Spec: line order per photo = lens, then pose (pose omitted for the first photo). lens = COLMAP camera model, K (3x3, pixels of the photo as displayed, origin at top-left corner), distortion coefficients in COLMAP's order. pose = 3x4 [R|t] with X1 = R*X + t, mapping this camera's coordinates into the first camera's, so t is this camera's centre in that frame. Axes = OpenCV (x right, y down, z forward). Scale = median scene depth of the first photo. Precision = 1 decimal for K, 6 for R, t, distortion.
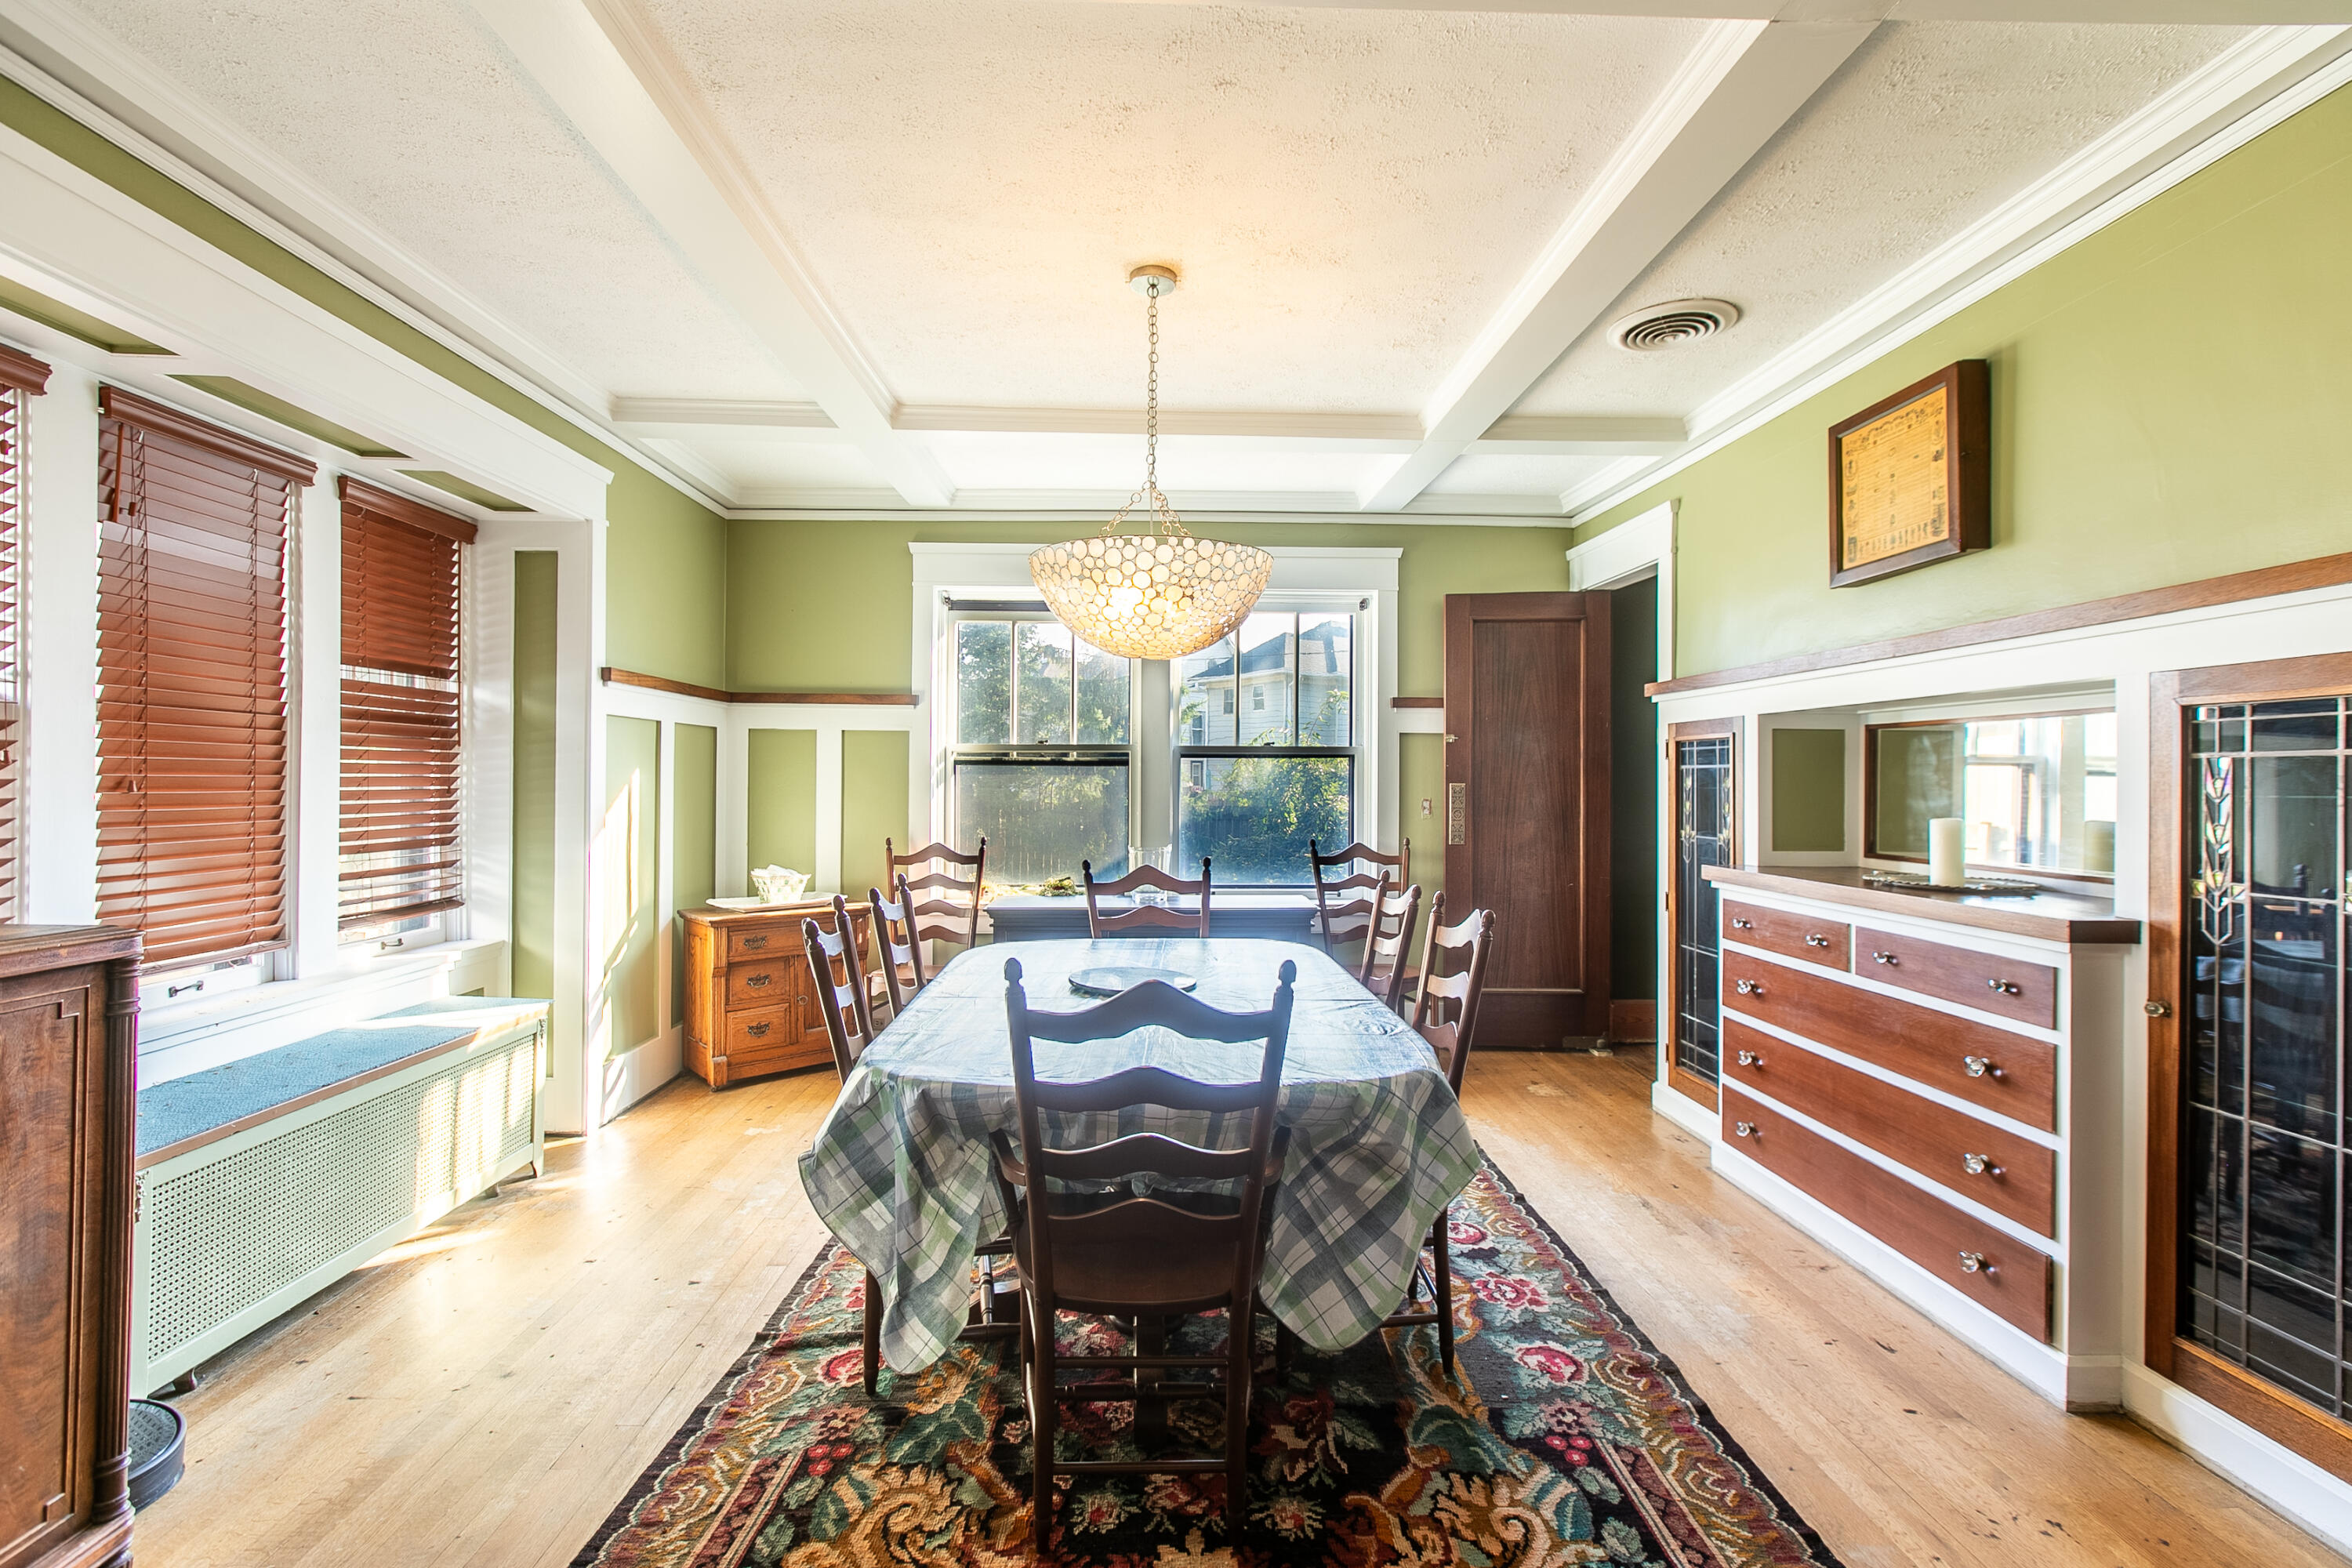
lens RADIAL K [[1072.6, 0, 1176.0], [0, 1072.6, 784.0], [0, 0, 1]] dist [0.001863, 0.000498]
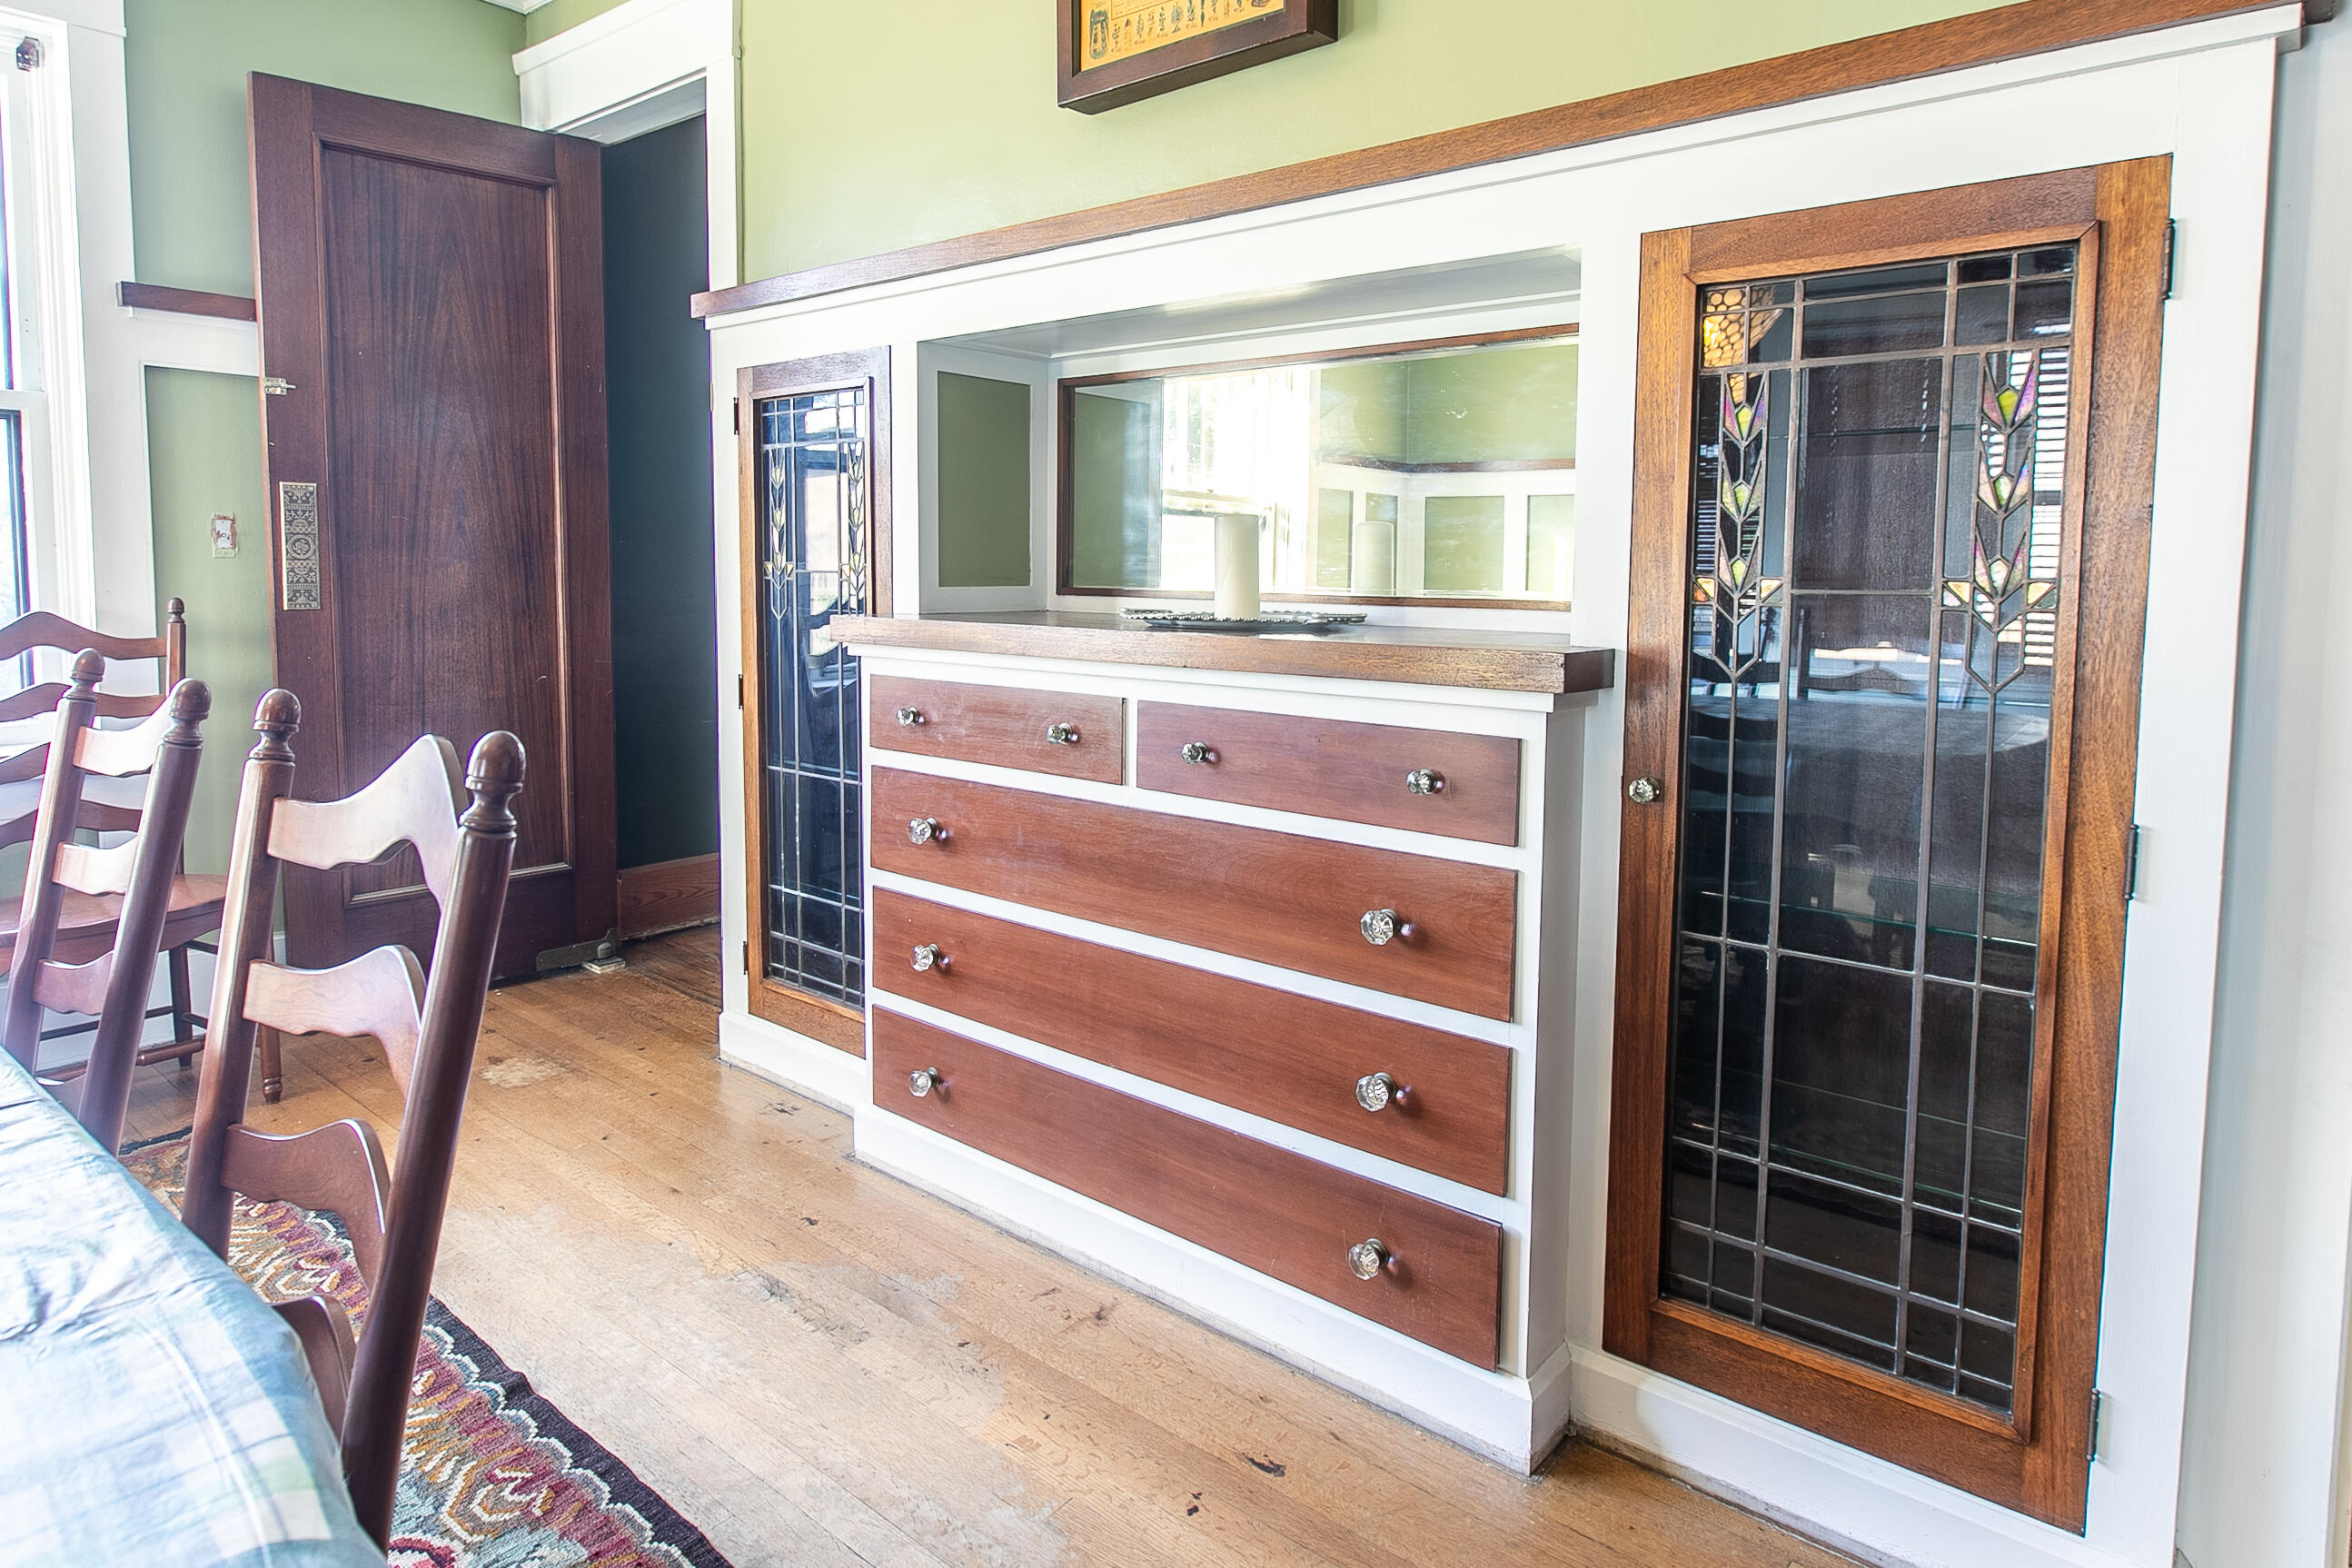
lens RADIAL K [[1367.9, 0, 1173.3], [0, 1367.9, 654.7], [0, 0, 1]] dist [-0.000033, -0.000125]
pose [[0.672807, -0.050991, 0.738059, 0.107963], [-0.000217, 0.997608, 0.069120, 0.052513], [-0.739818, -0.046665, 0.671187, 0.455508]]
